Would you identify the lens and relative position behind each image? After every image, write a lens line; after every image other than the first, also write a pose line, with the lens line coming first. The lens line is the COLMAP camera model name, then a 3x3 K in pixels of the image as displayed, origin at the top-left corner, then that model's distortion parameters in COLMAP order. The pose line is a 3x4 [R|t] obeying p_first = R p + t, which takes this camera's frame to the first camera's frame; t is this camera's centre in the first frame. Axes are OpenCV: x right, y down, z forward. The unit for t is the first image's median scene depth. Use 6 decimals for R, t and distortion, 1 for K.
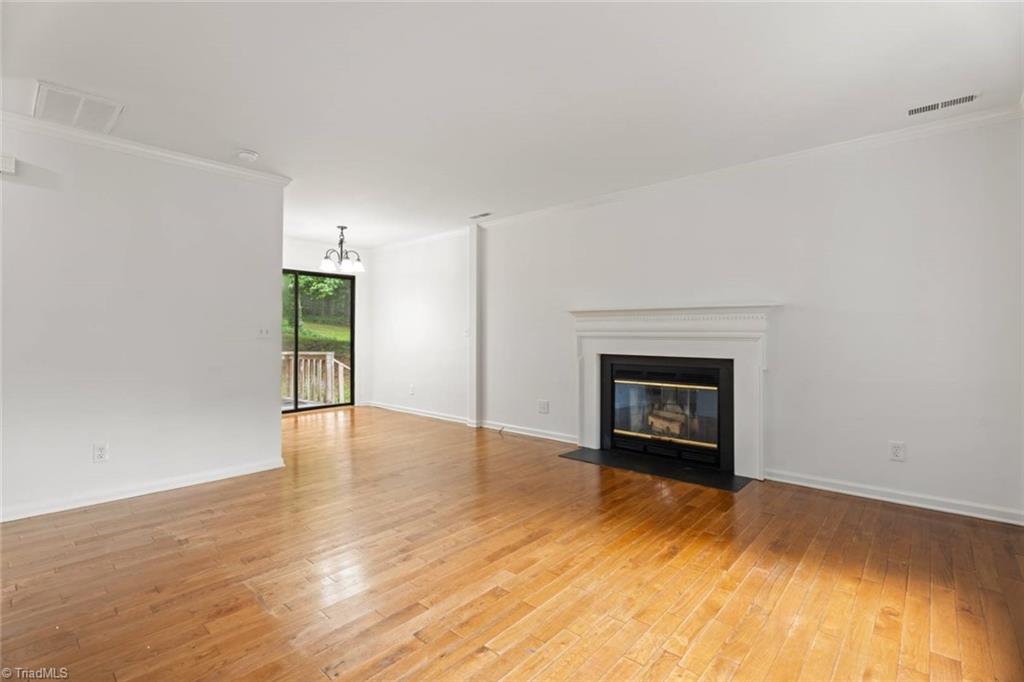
lens RADIAL K [[472.8, 0, 509.0], [0, 472.8, 329.7], [0, 0, 1]] dist [-0.013608, -0.000032]
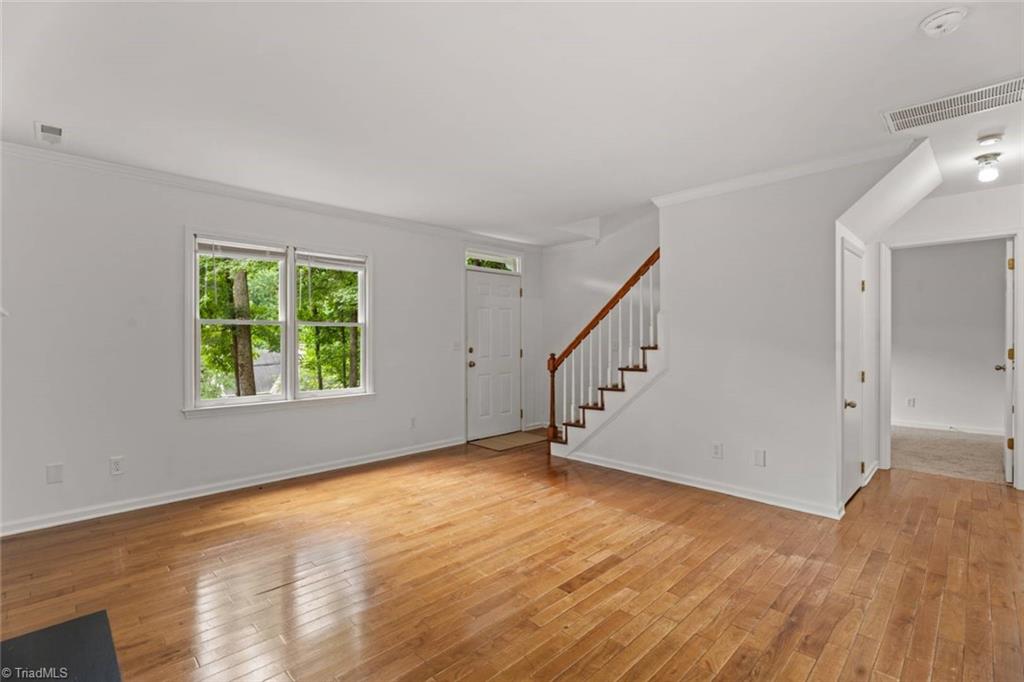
lens RADIAL K [[466.9, 0, 508.6], [0, 466.9, 338.9], [0, 0, 1]] dist [-0.011747, 0.000238]
pose [[-0.998370, 0.005918, 0.056761, -0.080430], [0.005326, 0.999930, -0.010586, -0.012477], [-0.056820, -0.010266, -0.998332, 1.207948]]
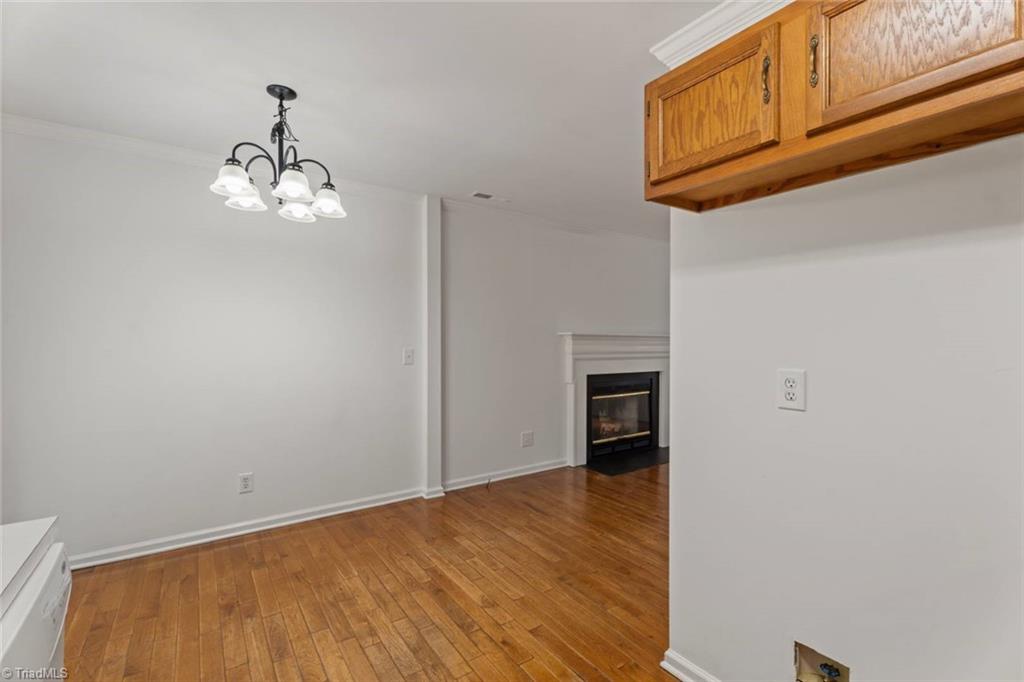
lens RADIAL K [[454.9, 0, 512.0], [0, 454.9, 341.0], [0, 0, 1]] dist [0.000652, 0.000482]
pose [[0.219805, -0.003535, 0.975538, -0.893470], [-0.015547, 0.999854, 0.007126, -0.031472], [-0.975420, -0.016733, 0.219717, 0.983186]]
